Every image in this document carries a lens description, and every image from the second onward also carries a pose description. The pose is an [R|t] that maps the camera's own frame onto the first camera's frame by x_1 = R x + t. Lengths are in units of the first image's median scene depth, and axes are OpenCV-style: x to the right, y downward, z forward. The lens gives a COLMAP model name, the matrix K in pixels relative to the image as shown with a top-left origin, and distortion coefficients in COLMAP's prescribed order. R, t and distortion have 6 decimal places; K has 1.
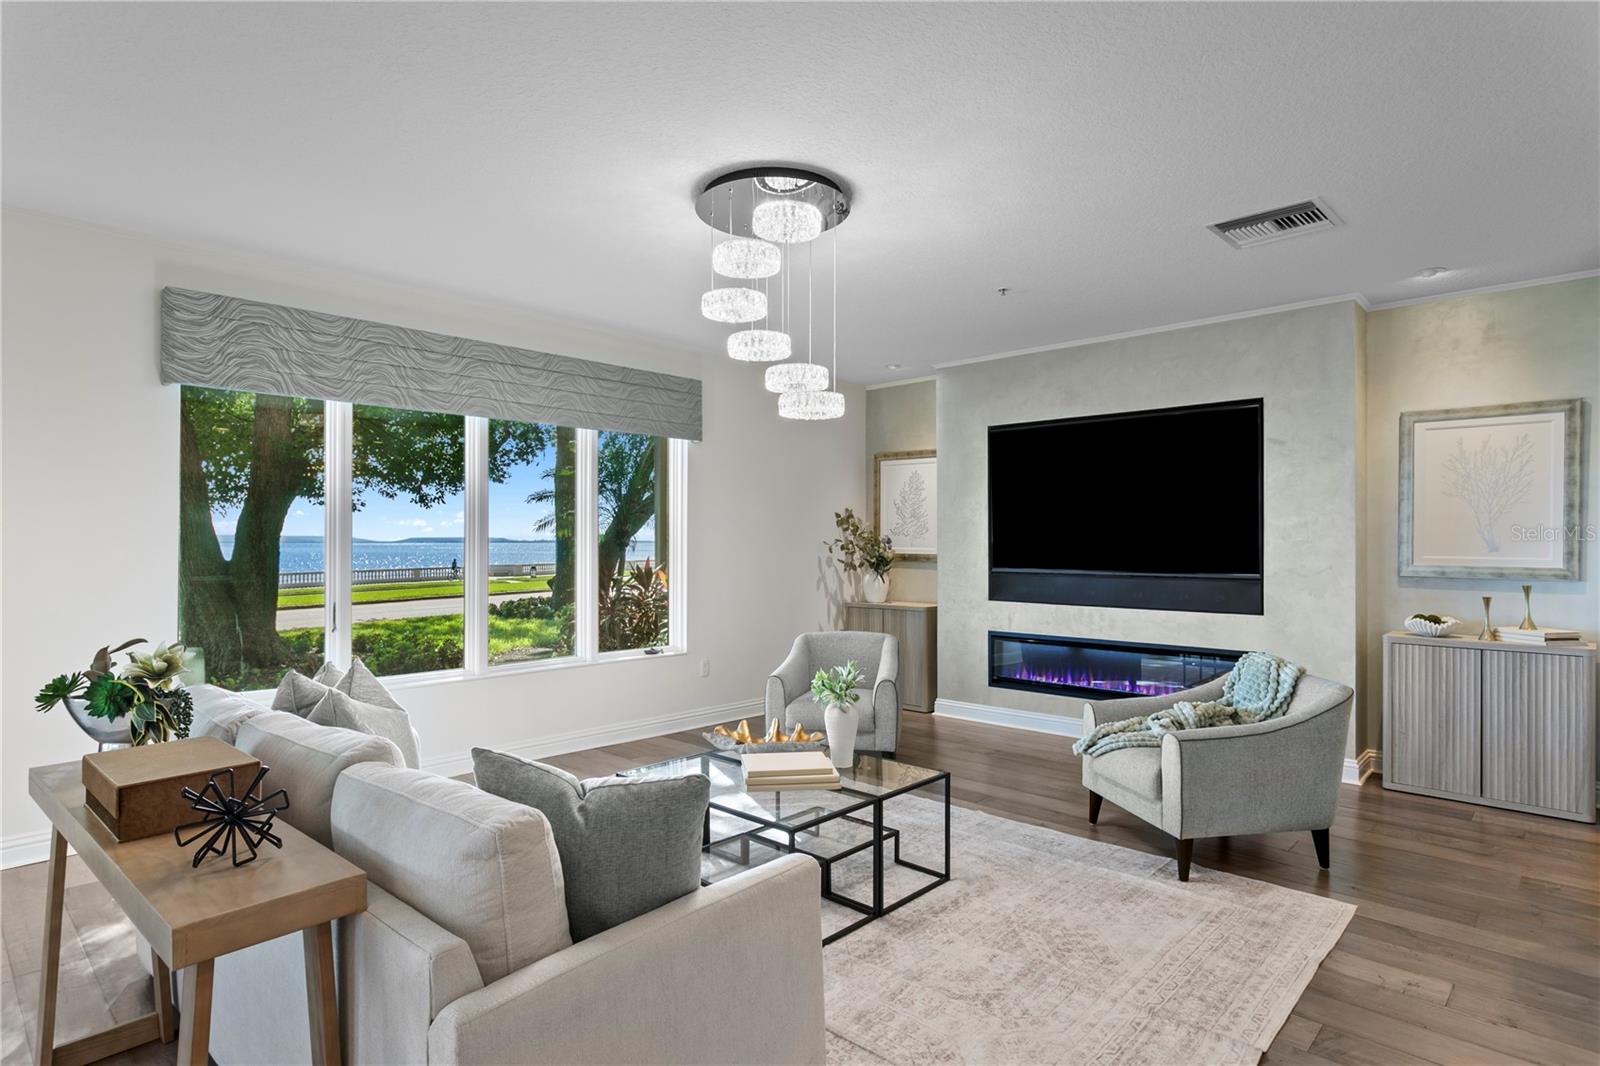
lens RADIAL K [[876.6, 0, 809.2], [0, 876.6, 534.7], [0, 0, 1]] dist [-0.003250, -0.000183]
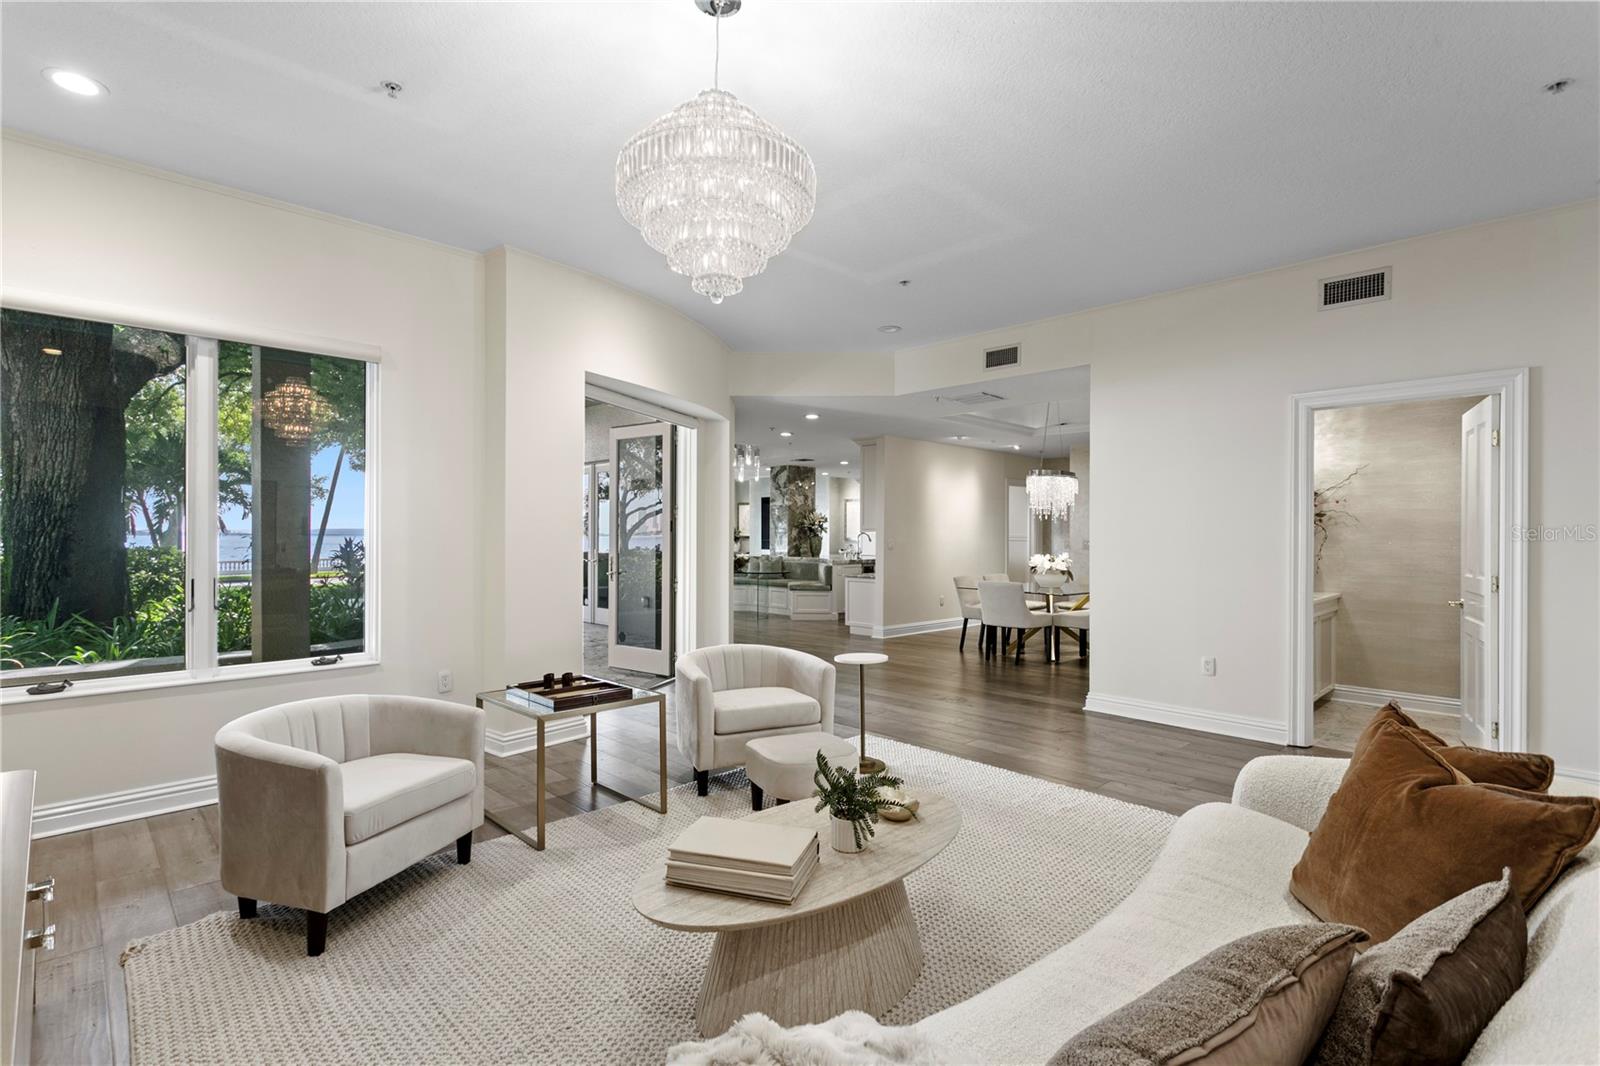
lens RADIAL K [[773.6, 0, 800.0], [0, 773.6, 547.1], [0, 0, 1]] dist [0.000277, -0.000079]
pose [[0.999468, 0.003298, -0.032457, 0.605028], [-0.002582, 0.999753, 0.022064, 0.000082], [0.032522, -0.021969, 0.999230, -2.648726]]
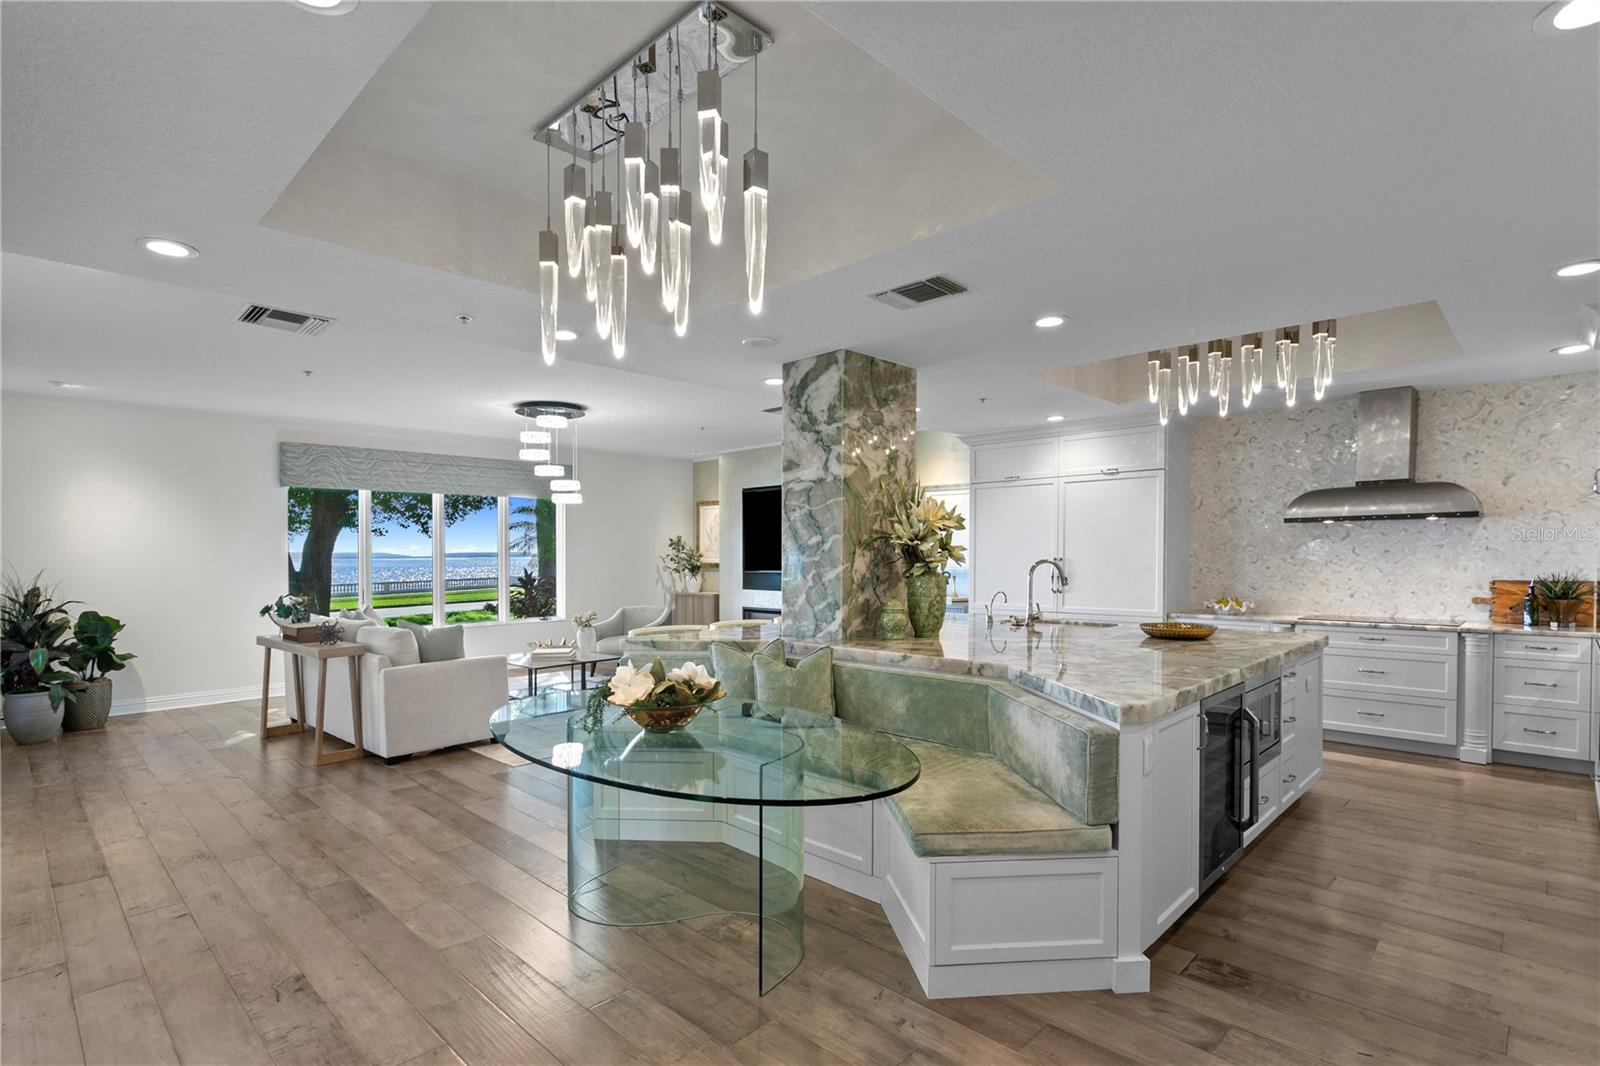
lens RADIAL K [[773.6, 0, 800.0], [0, 773.6, 547.1], [0, 0, 1]] dist [0.000277, -0.000079]
pose [[0.999949, -0.007143, 0.007191, 0.414962], [0.007142, 0.999974, 0.000056, -0.010819], [-0.007191, -0.000005, 0.999974, -0.722581]]
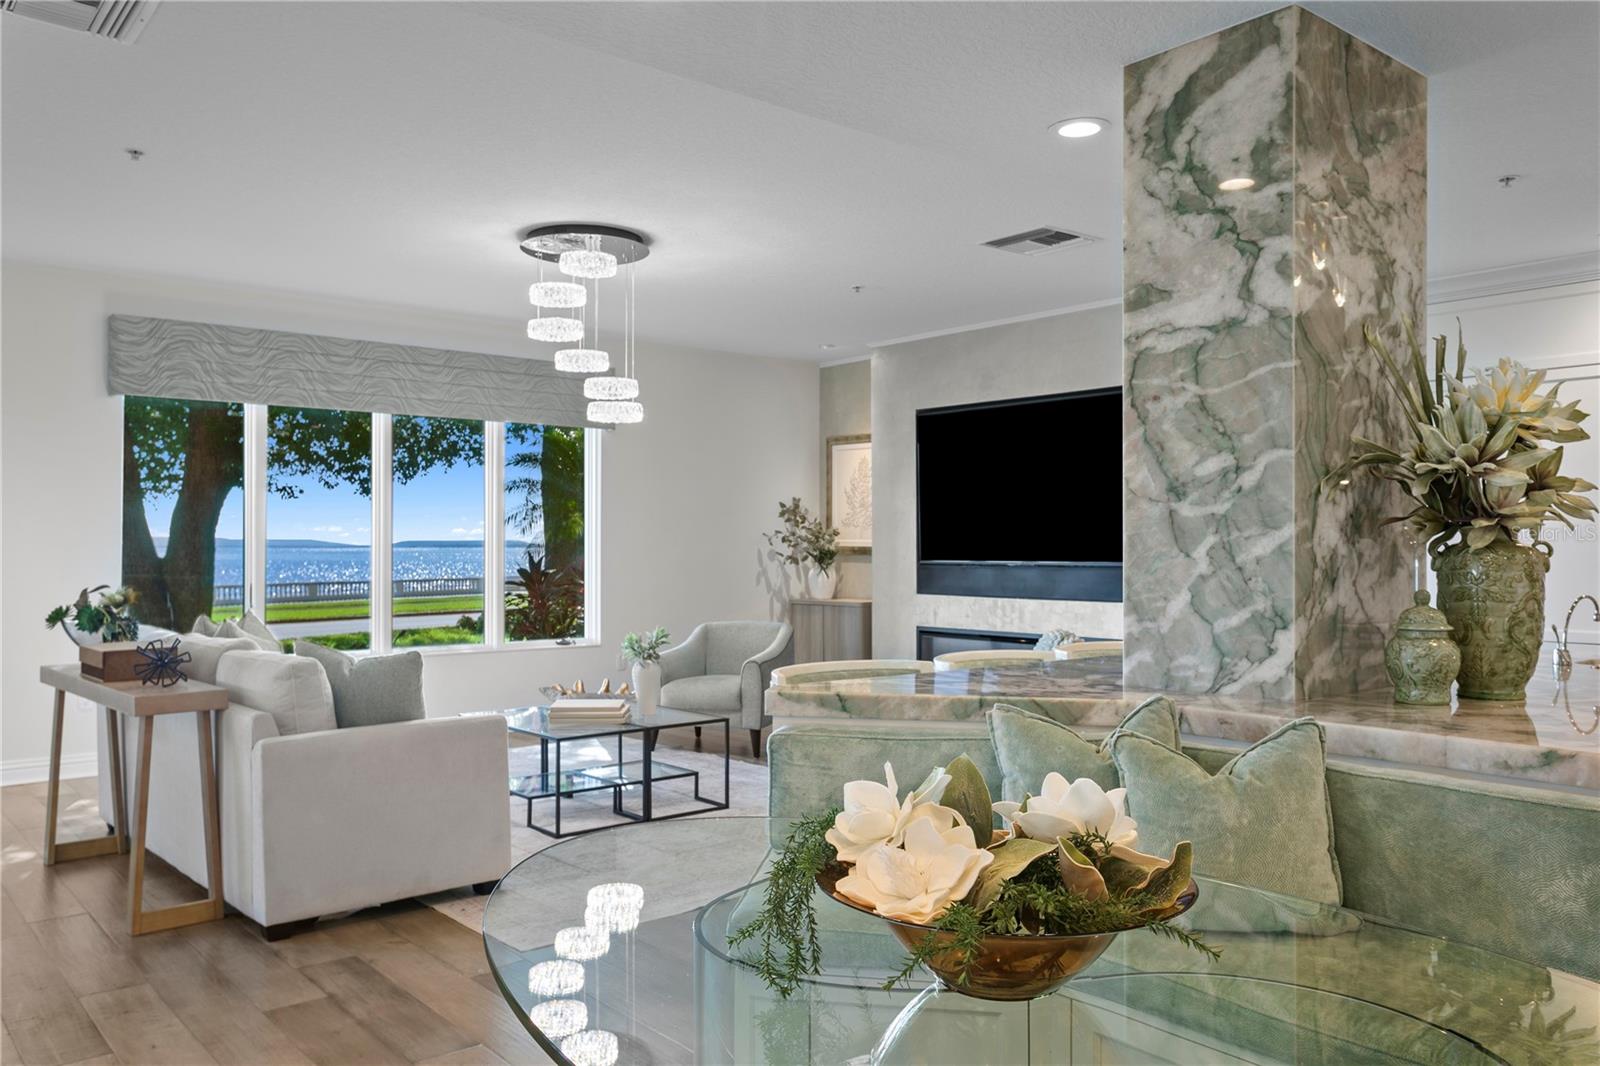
lens RADIAL K [[1235.0, 0, 804.4], [0, 1235.0, 531.2], [0, 0, 1]] dist [0.000310, -0.000509]
pose [[0.994308, -0.001475, -0.106534, 0.303910], [0.001159, 0.999995, -0.003028, 0.015130], [0.106538, 0.002888, 0.994304, -0.455143]]
